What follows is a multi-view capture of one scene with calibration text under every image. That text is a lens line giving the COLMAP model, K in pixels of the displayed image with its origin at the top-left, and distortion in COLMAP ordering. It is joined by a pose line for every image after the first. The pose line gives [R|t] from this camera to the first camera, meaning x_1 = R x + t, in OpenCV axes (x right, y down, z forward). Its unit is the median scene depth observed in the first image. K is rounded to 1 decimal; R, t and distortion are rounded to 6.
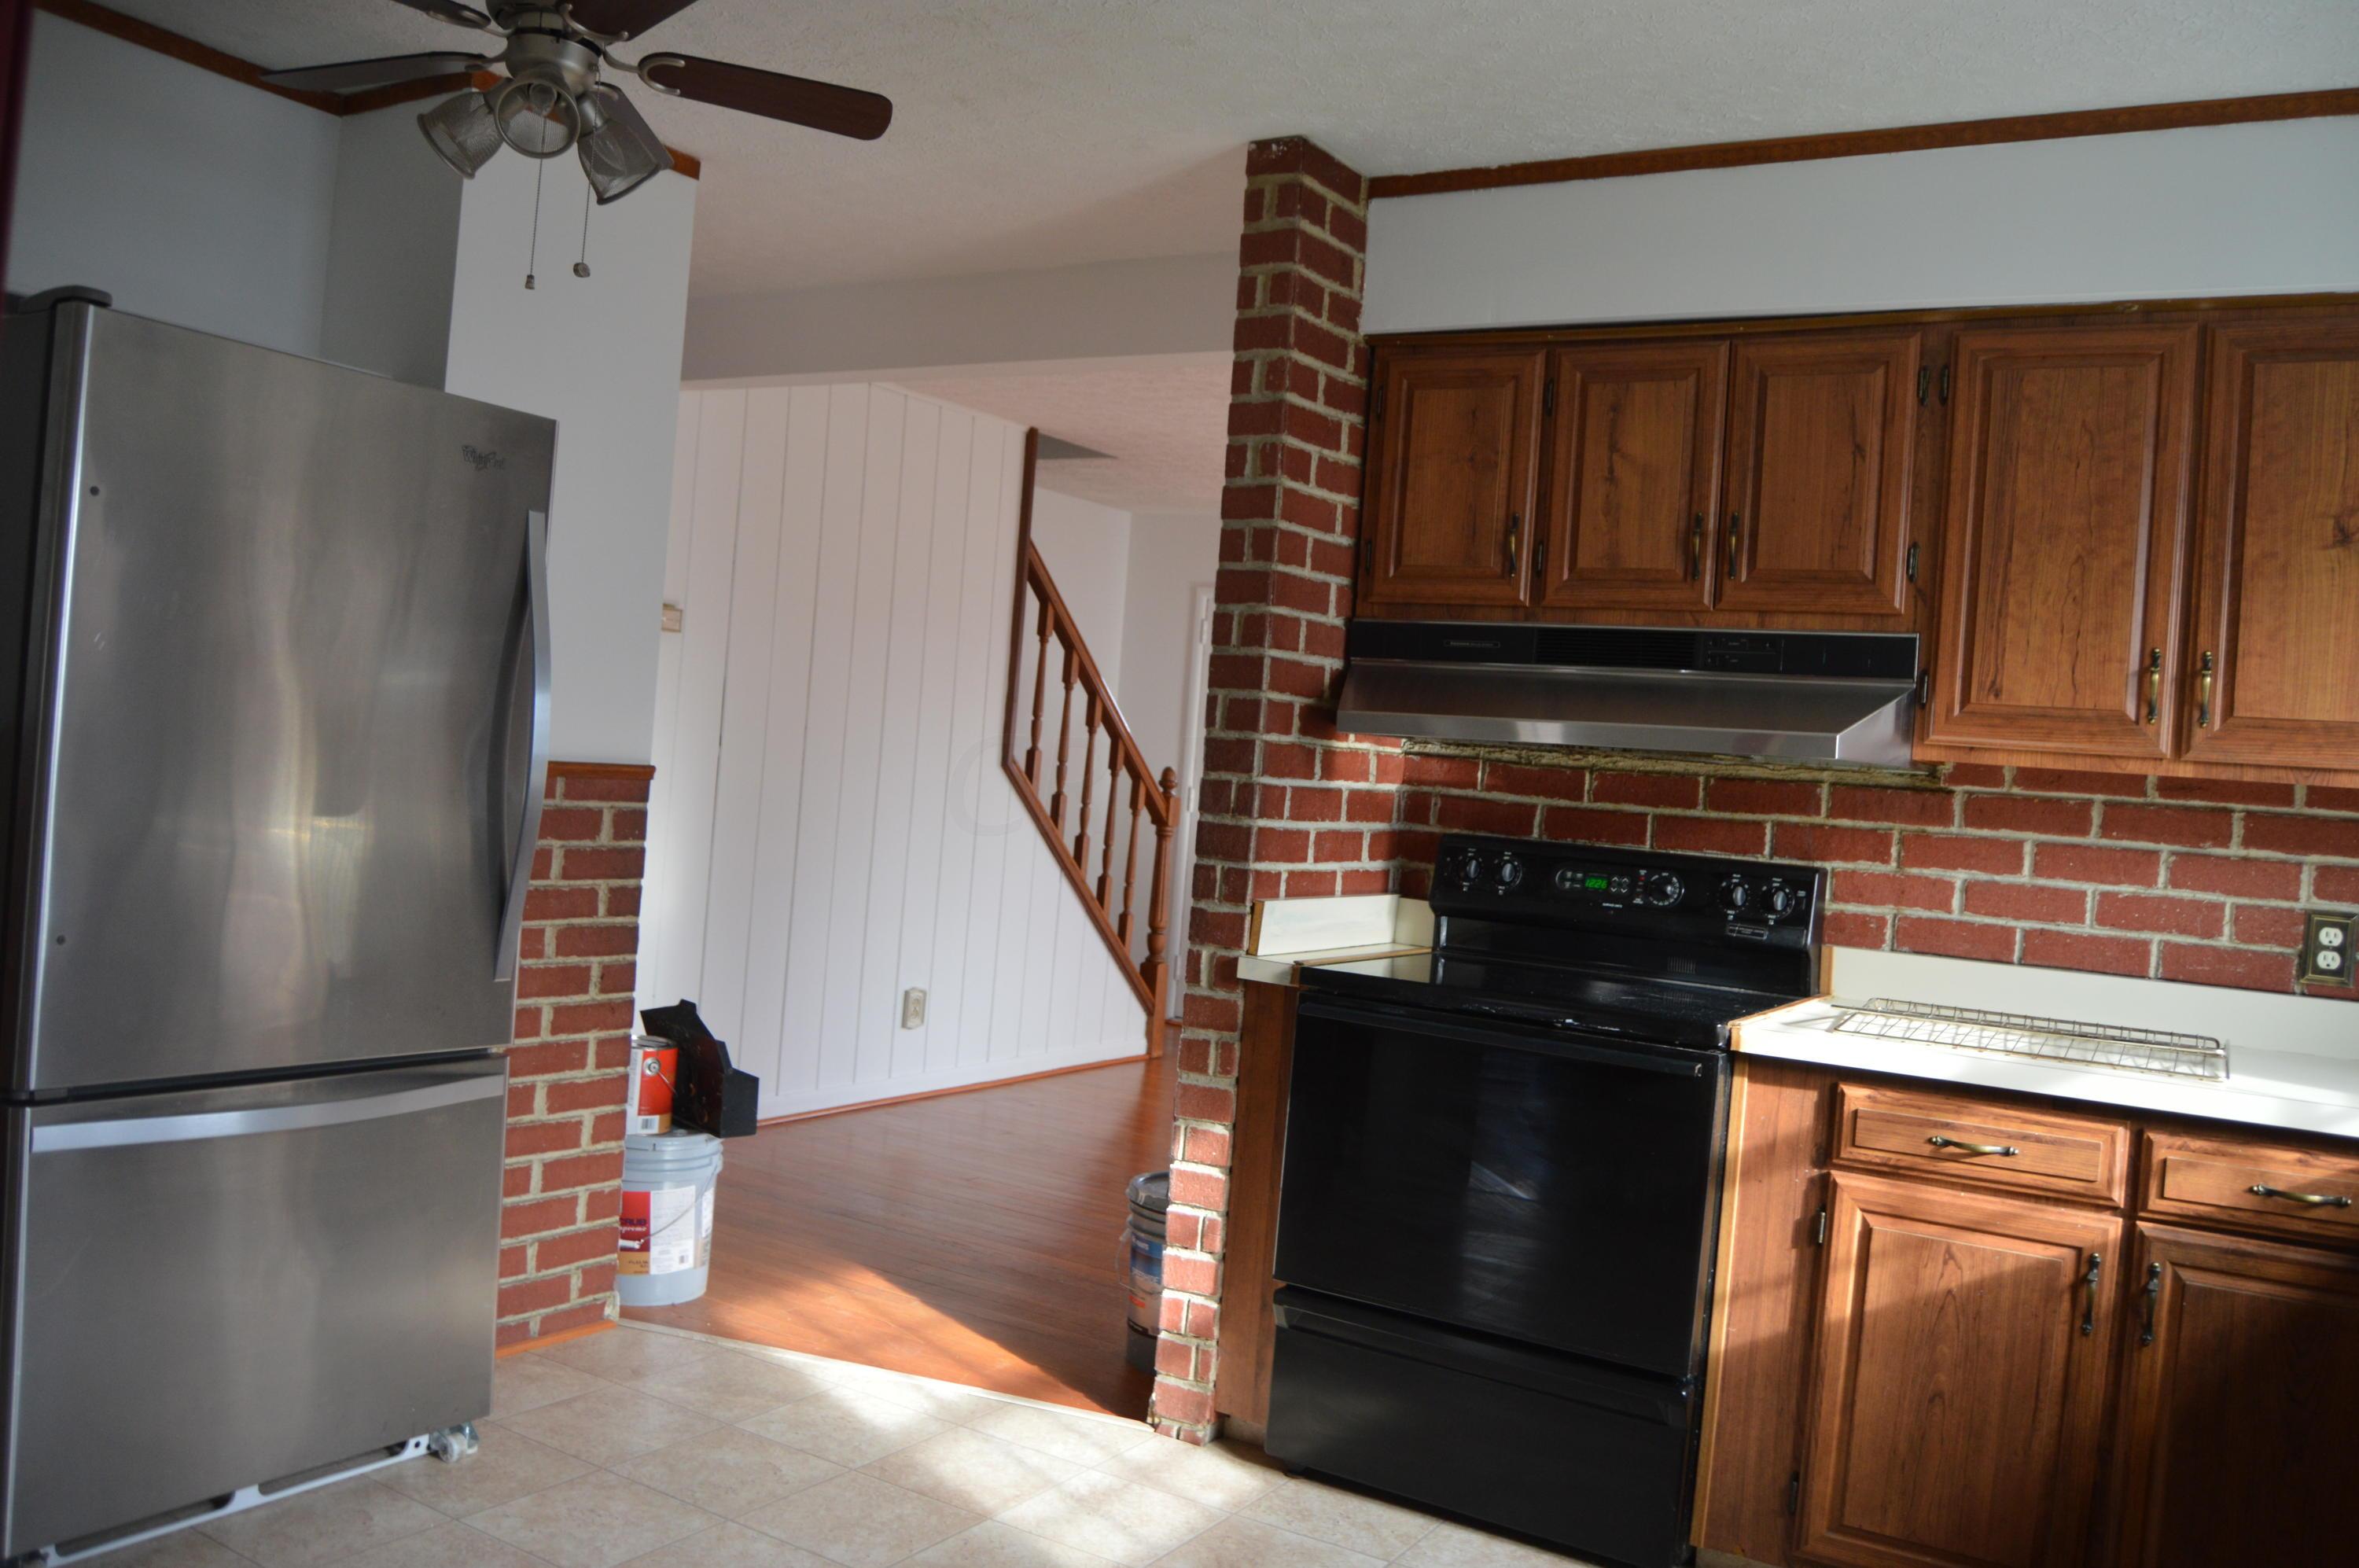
lens RADIAL K [[1888.0, 0, 1186.0], [0, 1888.0, 764.8], [0, 0, 1]] dist [-0.049090, 0.000380]
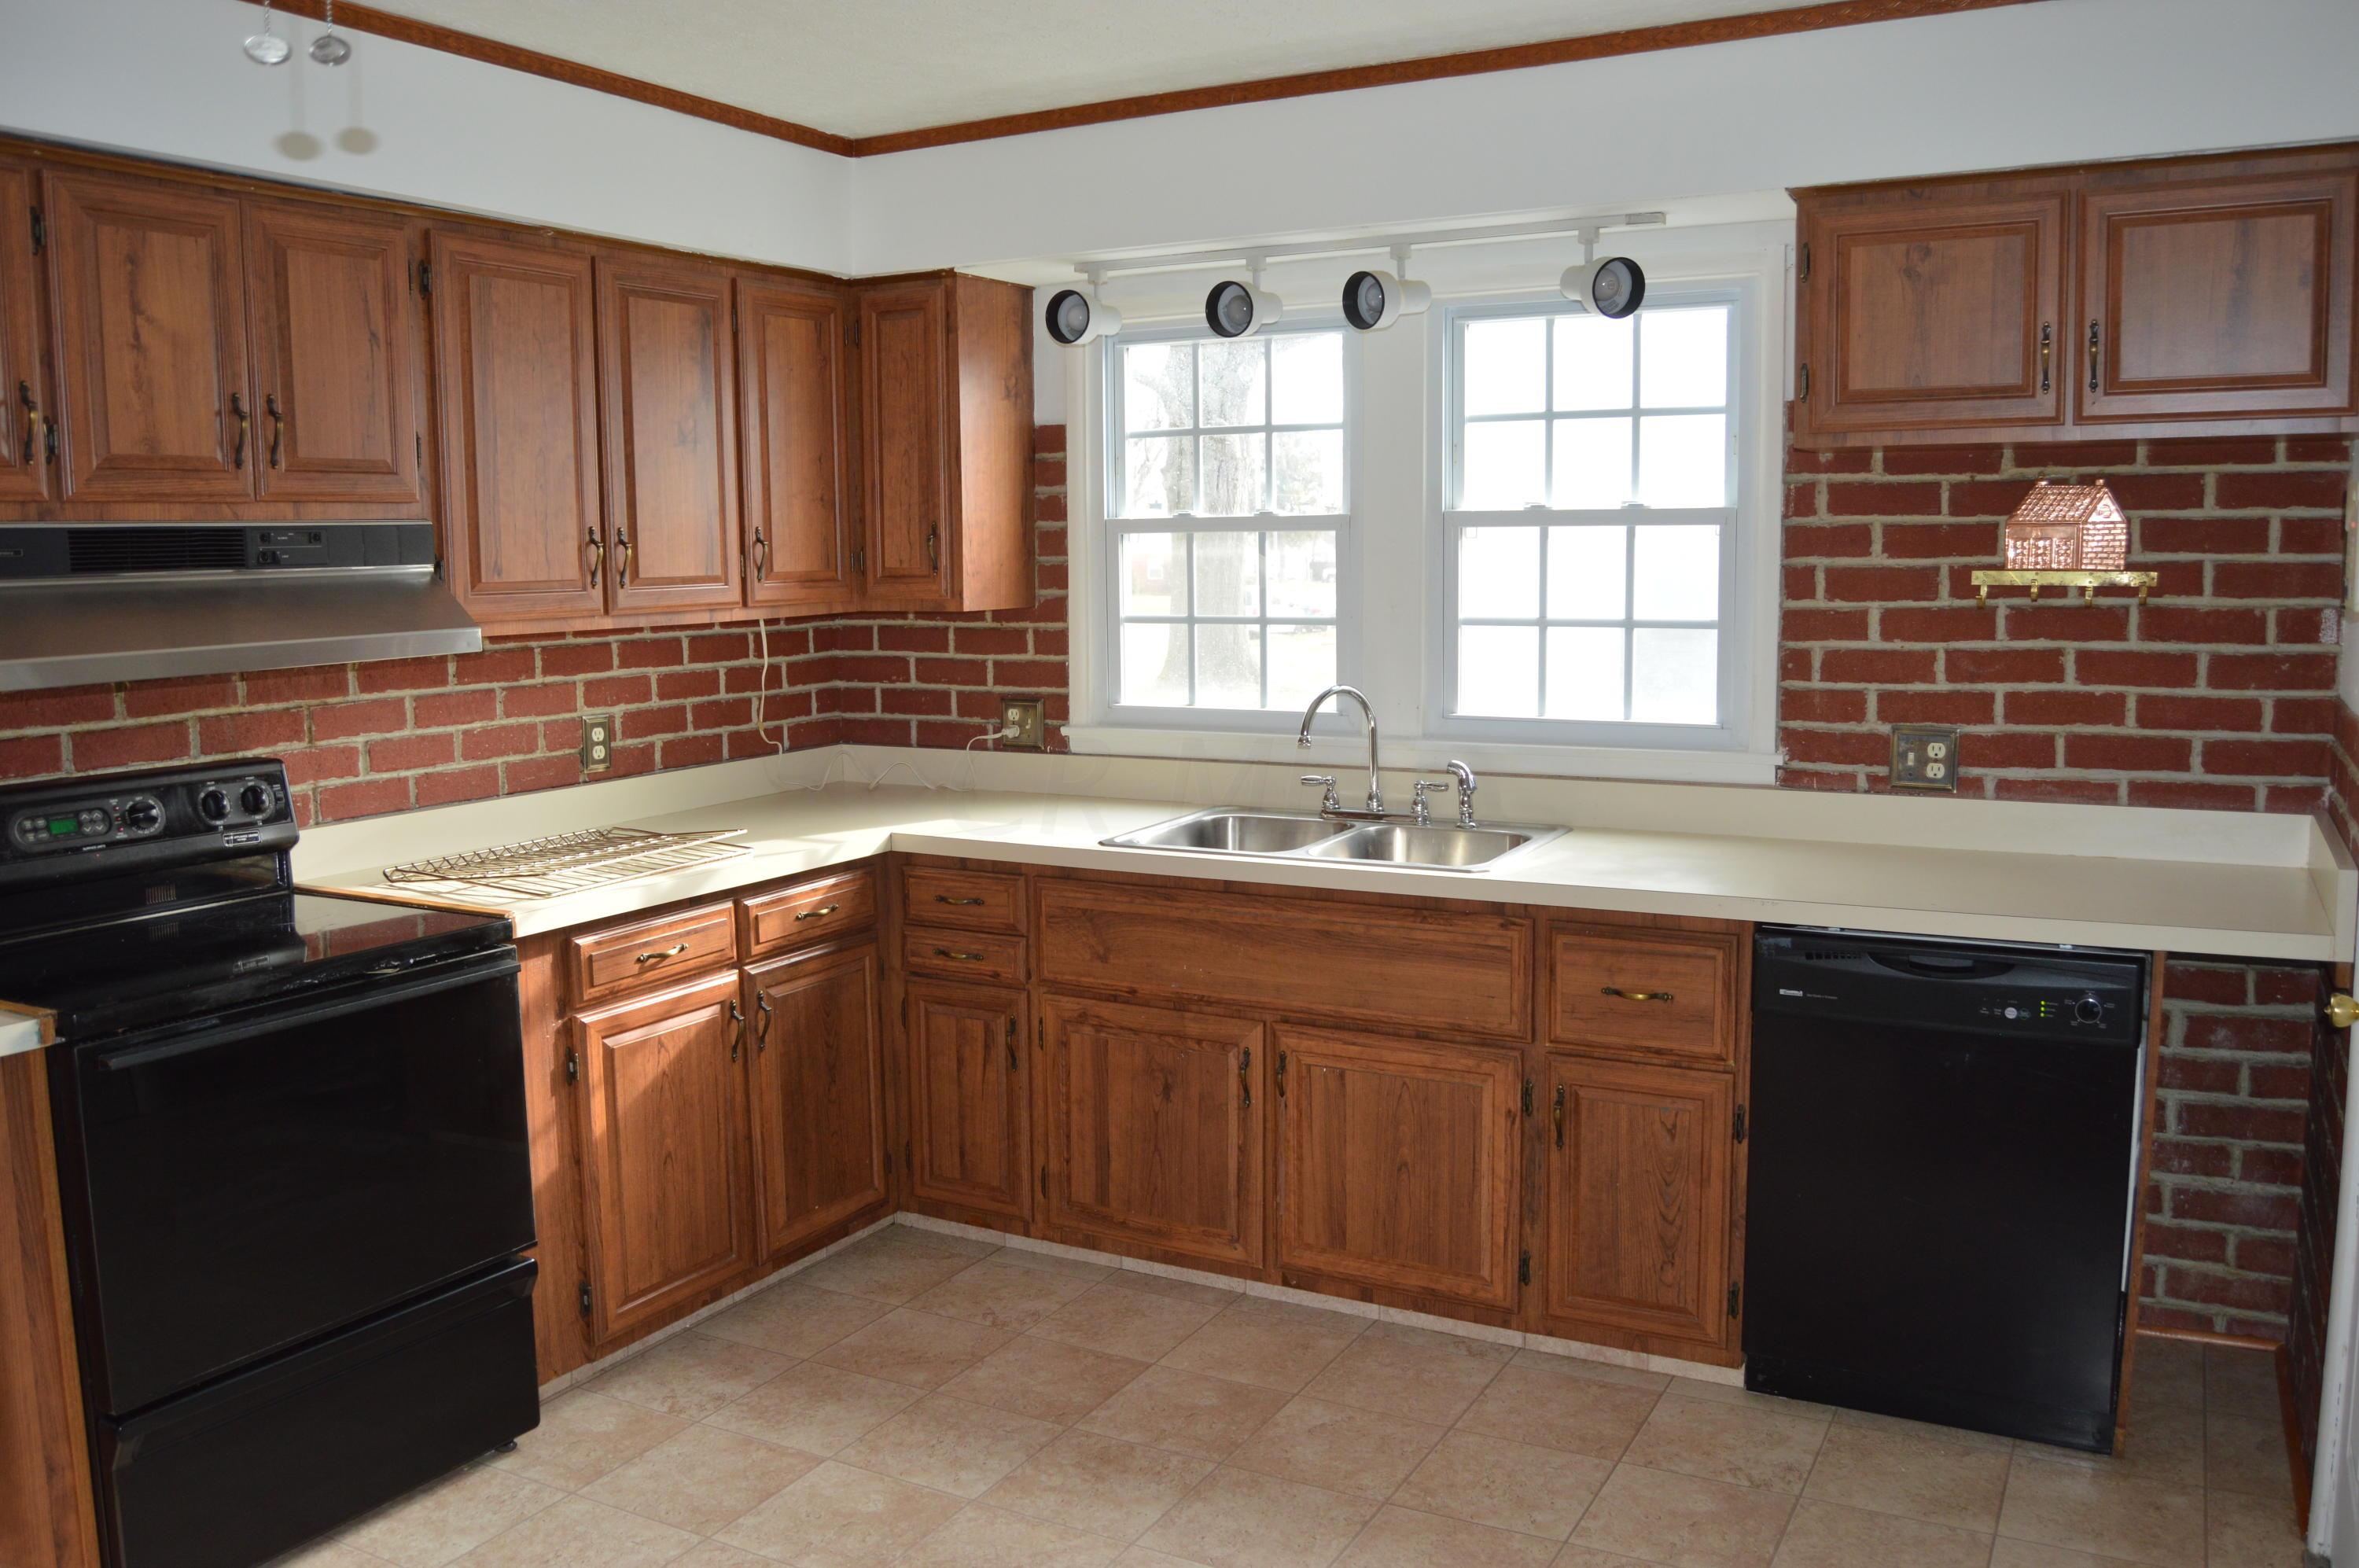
lens RADIAL K [[1888.0, 0, 1179.0], [0, 1888.0, 798.7], [0, 0, 1]] dist [-0.049090, 0.000380]
pose [[-0.027296, -0.207077, 0.977944, -0.668812], [0.014890, 0.978116, 0.207529, -0.126141], [-0.999516, 0.020226, -0.023615, 0.592639]]
